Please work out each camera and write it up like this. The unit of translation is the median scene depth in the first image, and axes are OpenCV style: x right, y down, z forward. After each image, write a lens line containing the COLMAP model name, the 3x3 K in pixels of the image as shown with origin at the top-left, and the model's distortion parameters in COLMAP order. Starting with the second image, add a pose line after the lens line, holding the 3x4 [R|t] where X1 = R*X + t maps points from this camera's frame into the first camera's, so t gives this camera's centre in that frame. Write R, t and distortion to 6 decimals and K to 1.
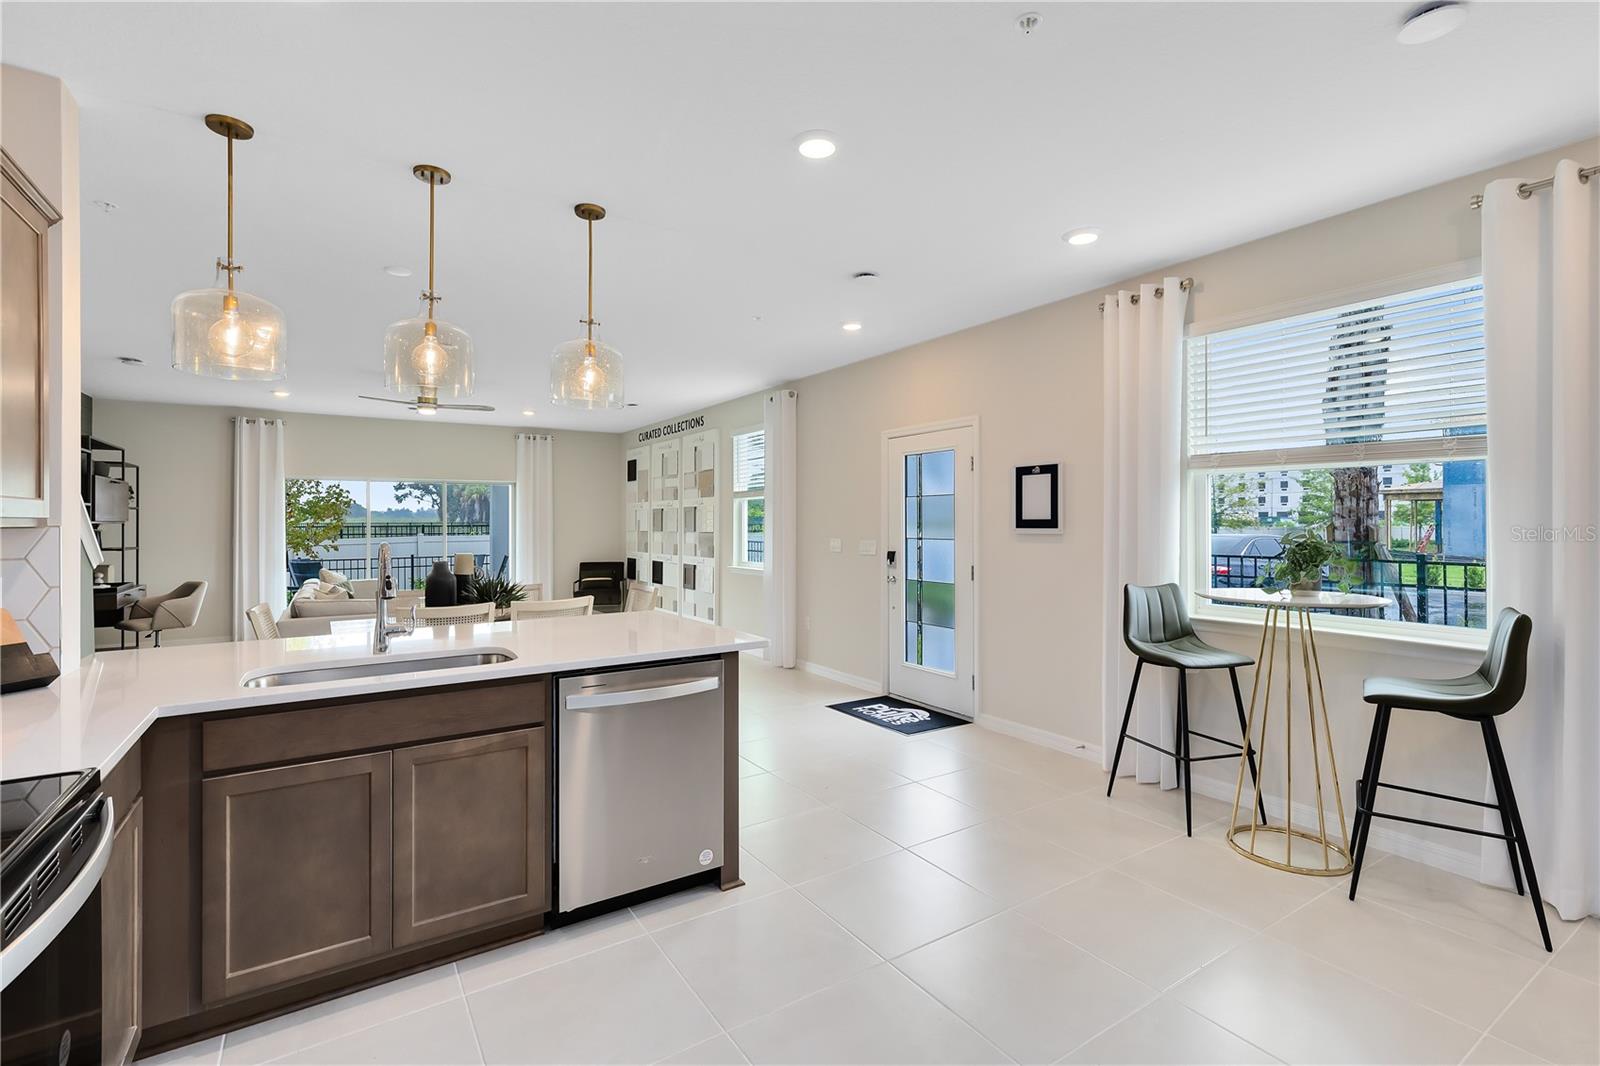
lens RADIAL K [[732.3, 0, 803.2], [0, 732.3, 524.9], [0, 0, 1]] dist [0.009994, 0.000104]
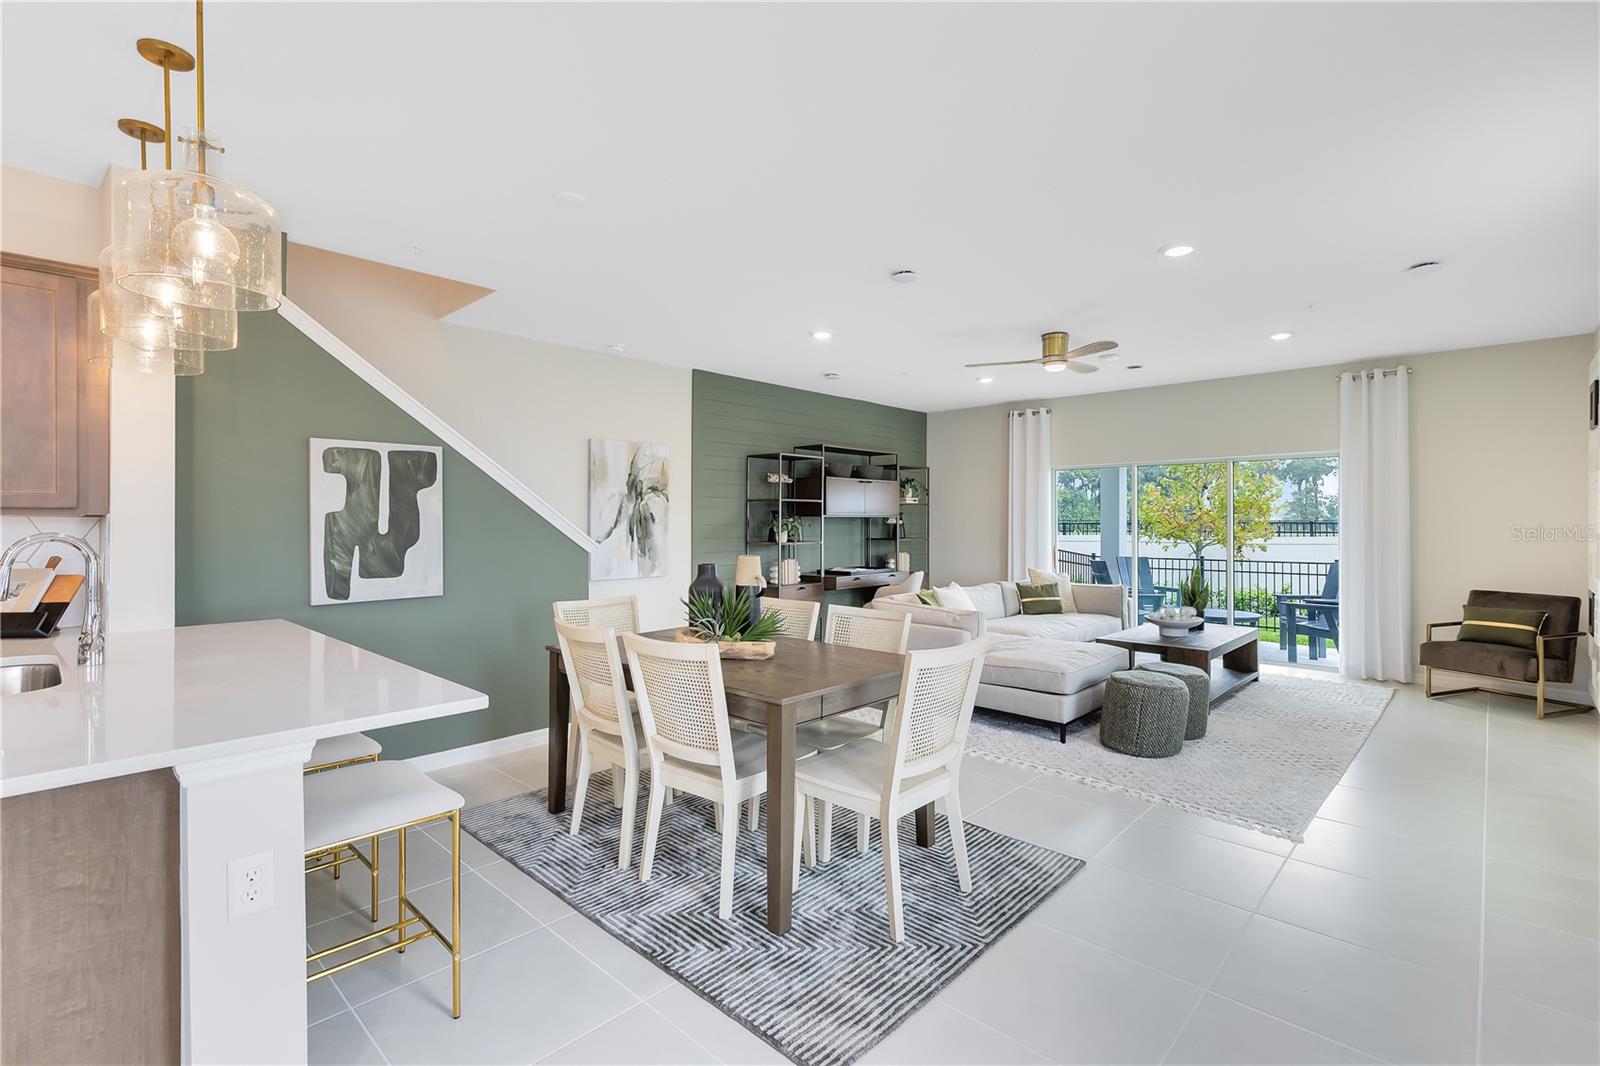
lens RADIAL K [[732.3, 0, 799.8], [0, 732.3, 512.9], [0, 0, 1]] dist [0.009956, 0.000135]
pose [[0.238728, -0.008502, -0.971049, 0.130878], [-0.003629, 0.999947, -0.009647, 0.002128], [0.971080, 0.005827, 0.238684, 0.480595]]
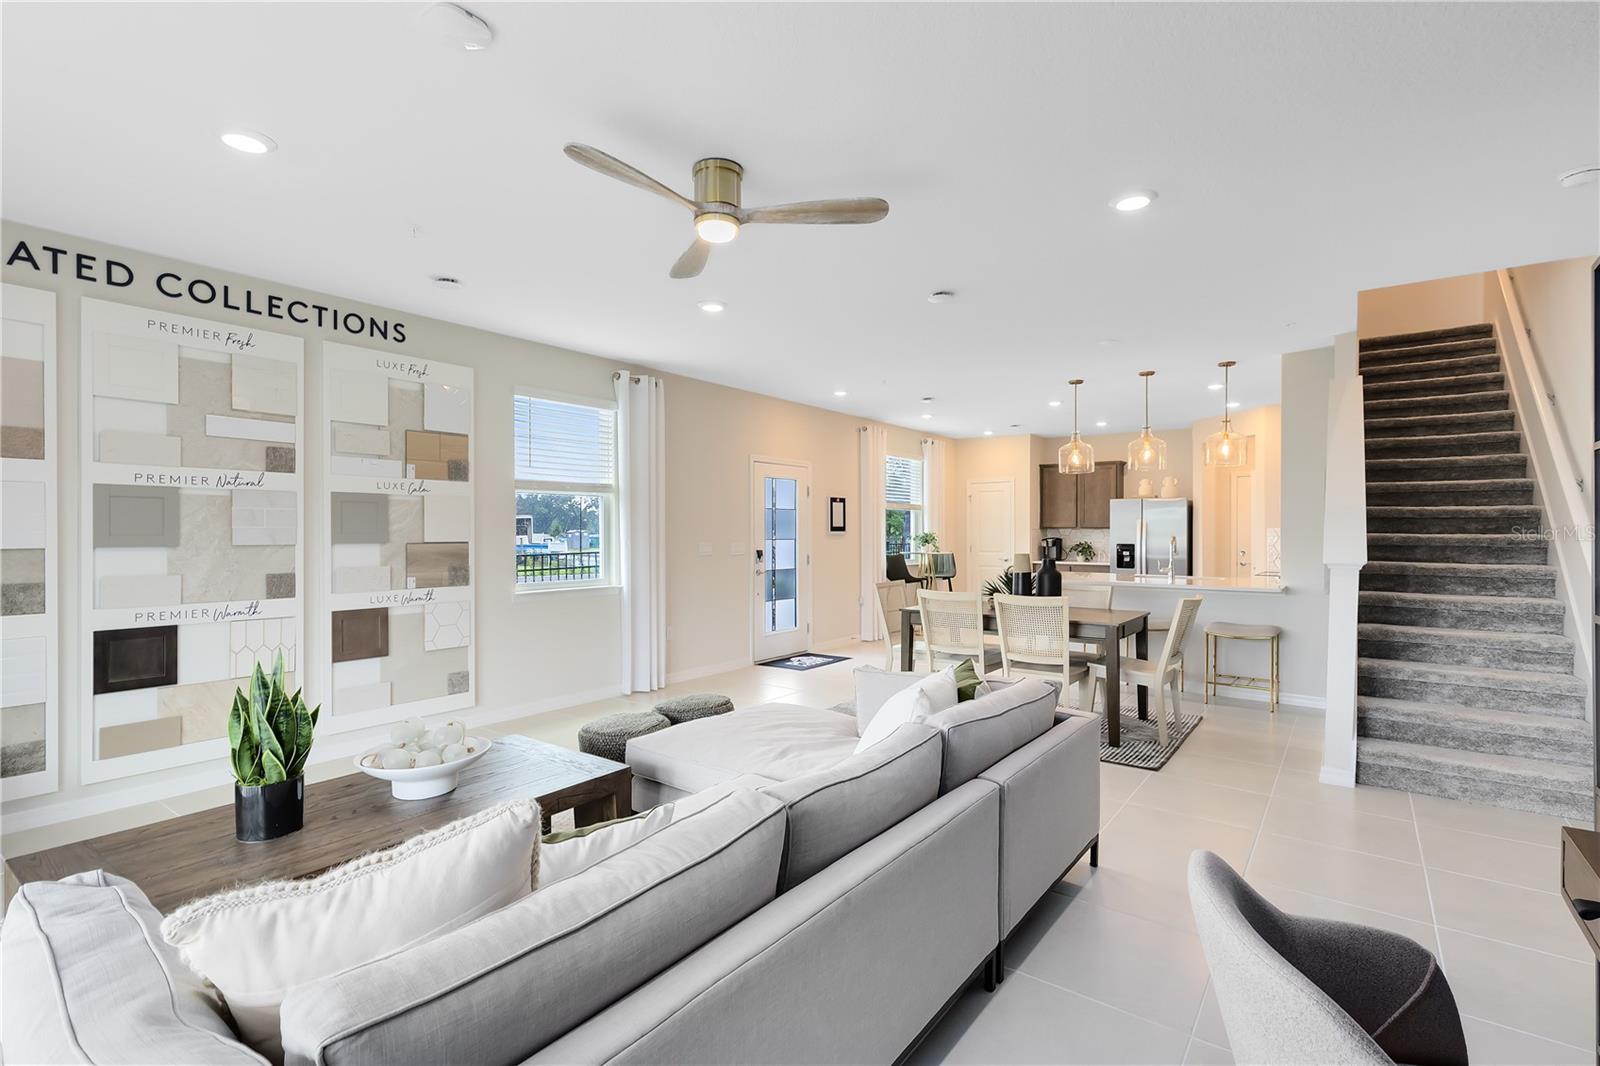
lens RADIAL K [[752.5, 0, 800.0], [0, 752.5, 533.0], [0, 0, 1]] dist [0.023184, -0.000027]
pose [[-0.345872, 0.001099, 0.938281, -0.762687], [0.005258, 0.999986, 0.000767, 0.003547], [-0.938267, 0.005199, -0.345872, 0.927816]]
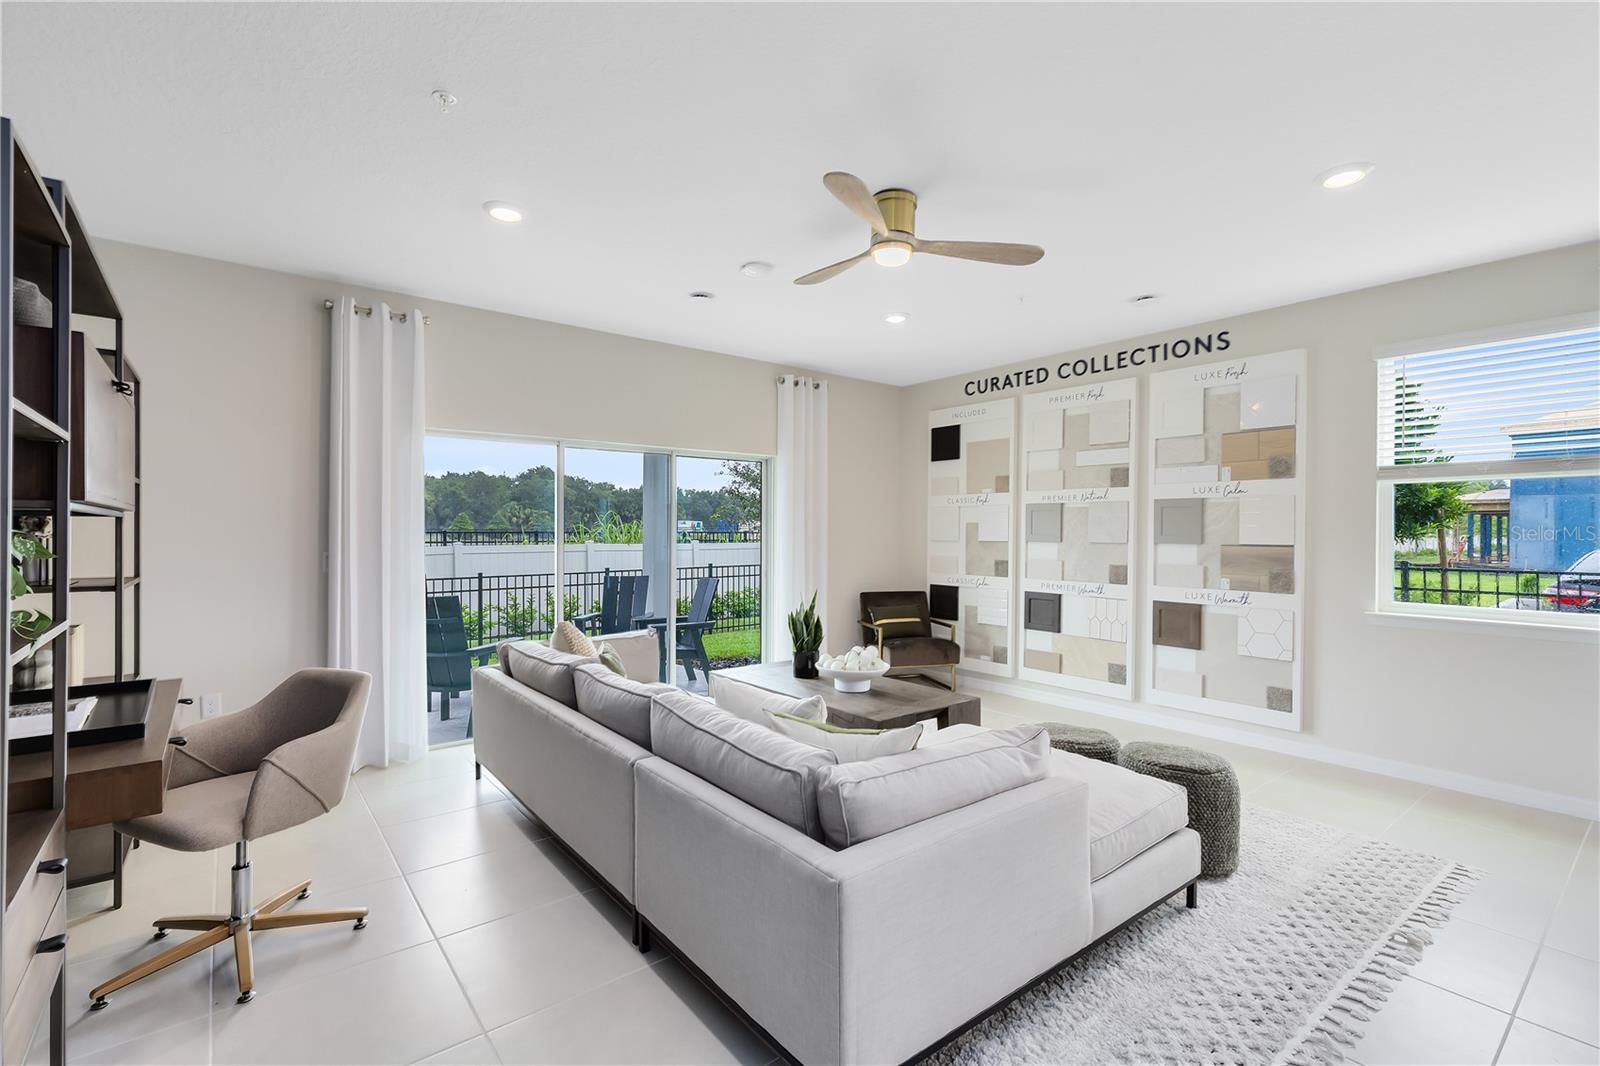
lens RADIAL K [[713.4, 0, 800.0], [0, 713.4, 533.0], [0, 0, 1]] dist [-0.003997, -0.000205]
pose [[0.995191, 0.007058, 0.097695, -0.509973], [-0.007007, 0.999975, -0.000874, 0.003762], [-0.097699, 0.000185, 0.995216, 0.506211]]
